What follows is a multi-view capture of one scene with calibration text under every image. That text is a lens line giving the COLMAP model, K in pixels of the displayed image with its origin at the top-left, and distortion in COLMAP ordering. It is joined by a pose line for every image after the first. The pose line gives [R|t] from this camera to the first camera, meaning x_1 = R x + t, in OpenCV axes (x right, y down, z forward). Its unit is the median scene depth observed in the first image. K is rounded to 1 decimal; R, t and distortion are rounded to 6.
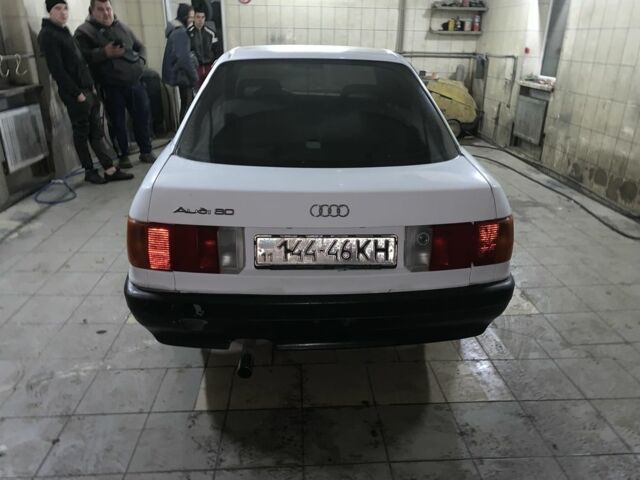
lens RADIAL K [[494.1, 0, 320.3], [0, 494.1, 239.0], [0, 0, 1]] dist [0.004666, 0.001906]
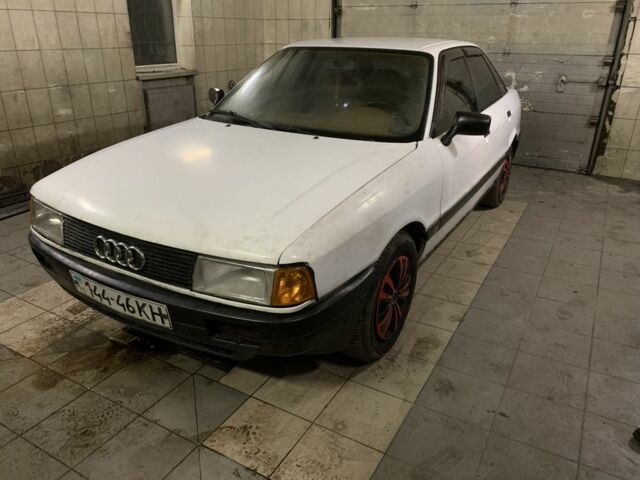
lens RADIAL K [[494.1, 0, 320.5], [0, 494.1, 240.9], [0, 0, 1]] dist [0.004666, 0.001906]
pose [[-0.844394, -0.235867, 0.481005, -0.391444], [0.175979, 0.725916, 0.664889, -0.614294], [-0.505995, 0.646075, -0.571451, 1.488859]]
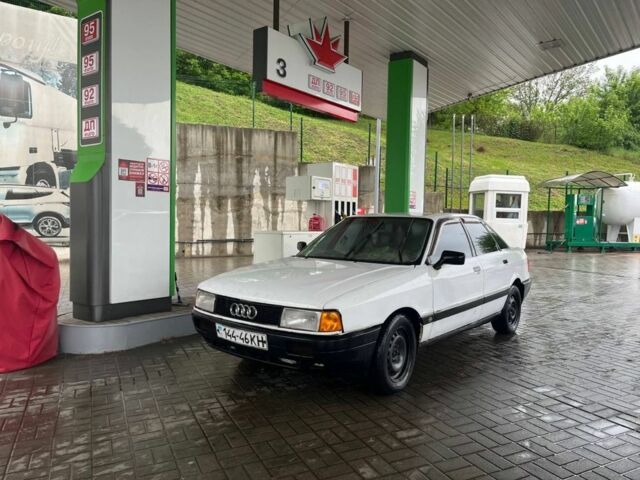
lens RADIAL K [[494.1, 0, 320.8], [0, 494.1, 239.8], [0, 0, 1]] dist [0.004666, 0.001906]
pose [[-0.741259, -0.050250, 0.669336, -0.916487], [0.235538, 0.914308, 0.329488, -0.772609], [-0.628536, 0.401889, -0.665904, 1.982416]]
